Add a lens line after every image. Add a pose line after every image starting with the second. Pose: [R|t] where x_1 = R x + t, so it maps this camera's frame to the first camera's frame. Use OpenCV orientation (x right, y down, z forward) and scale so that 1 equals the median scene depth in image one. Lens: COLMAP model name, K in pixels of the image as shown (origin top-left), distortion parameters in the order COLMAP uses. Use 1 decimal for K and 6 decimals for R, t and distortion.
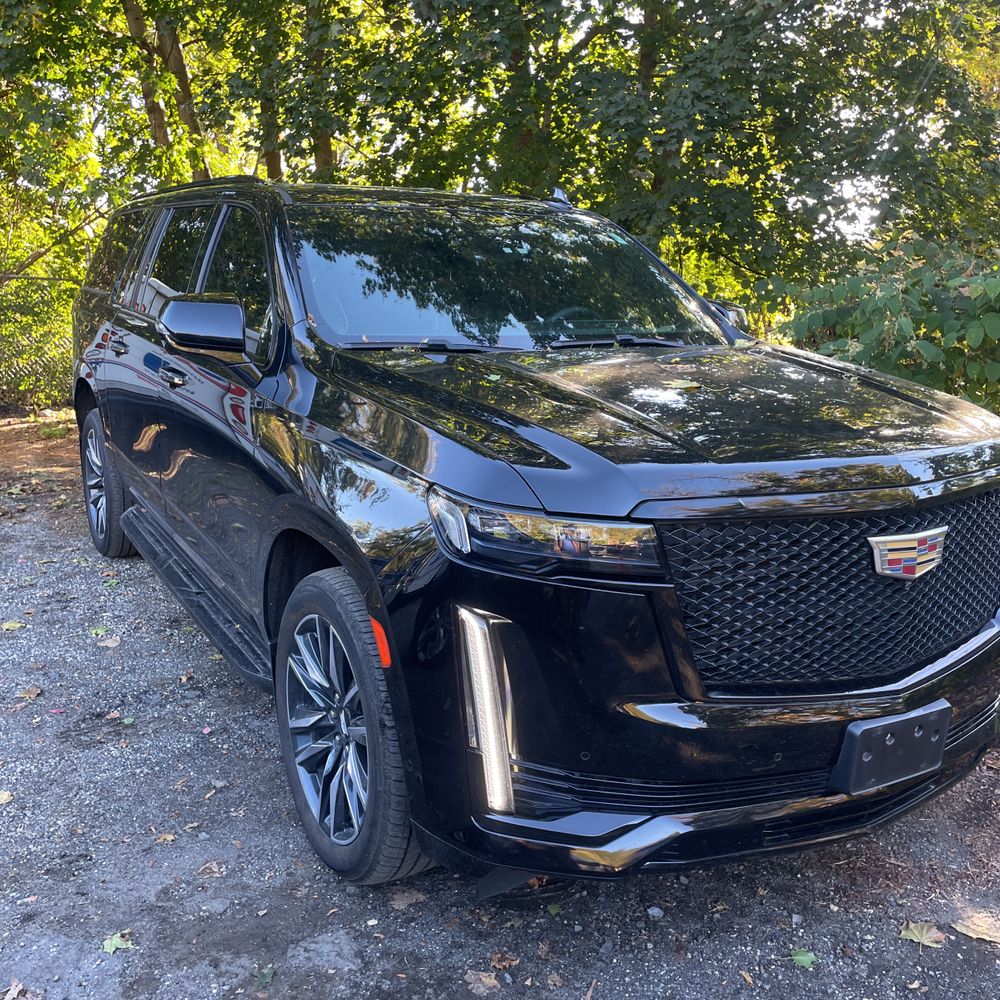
lens RADIAL K [[1008.3, 0, 502.0], [0, 1008.3, 494.2], [0, 0, 1]] dist [0.037336, 0.000000]
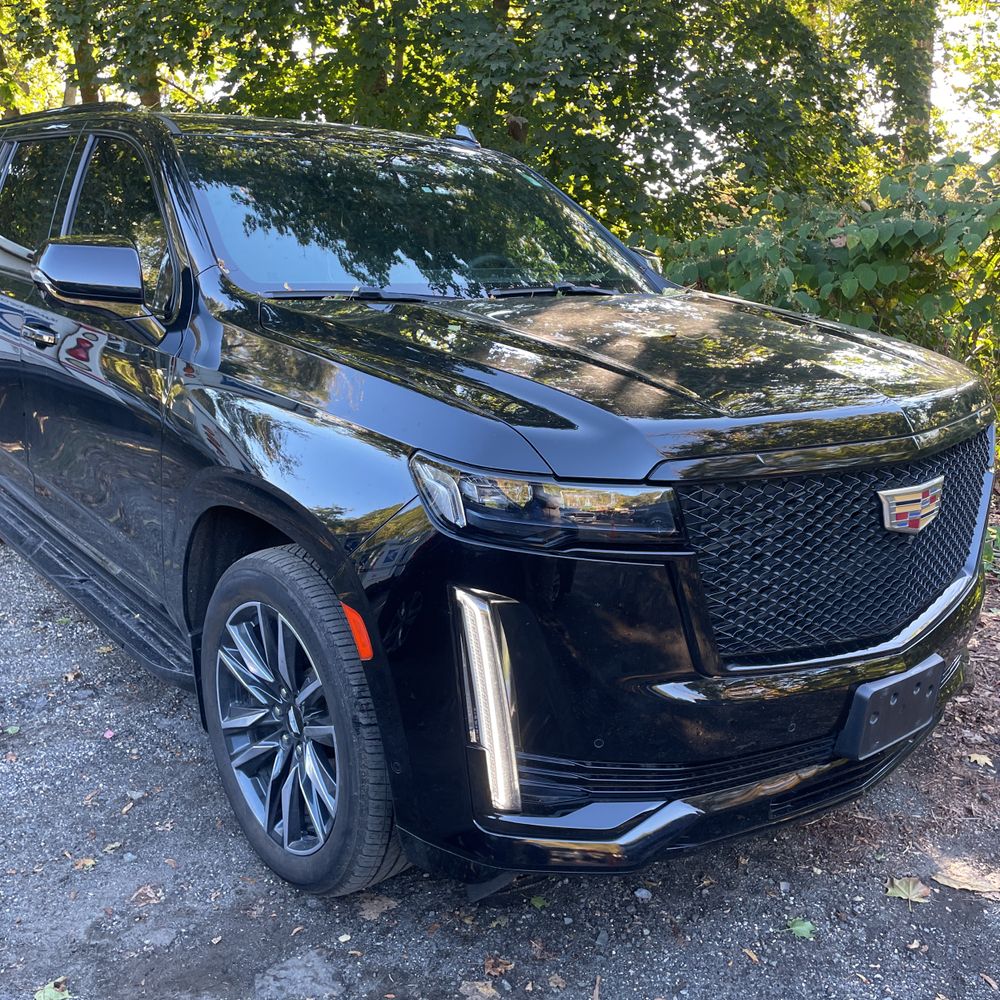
lens RADIAL K [[1008.3, 0, 498.0], [0, 1008.3, 506.0], [0, 0, 1]] dist [0.037336, 0.000000]
pose [[0.987530, -0.040450, 0.152147, -0.111241], [0.032724, 0.998061, 0.052943, -0.004288], [-0.153993, -0.047304, 0.986939, 0.103589]]
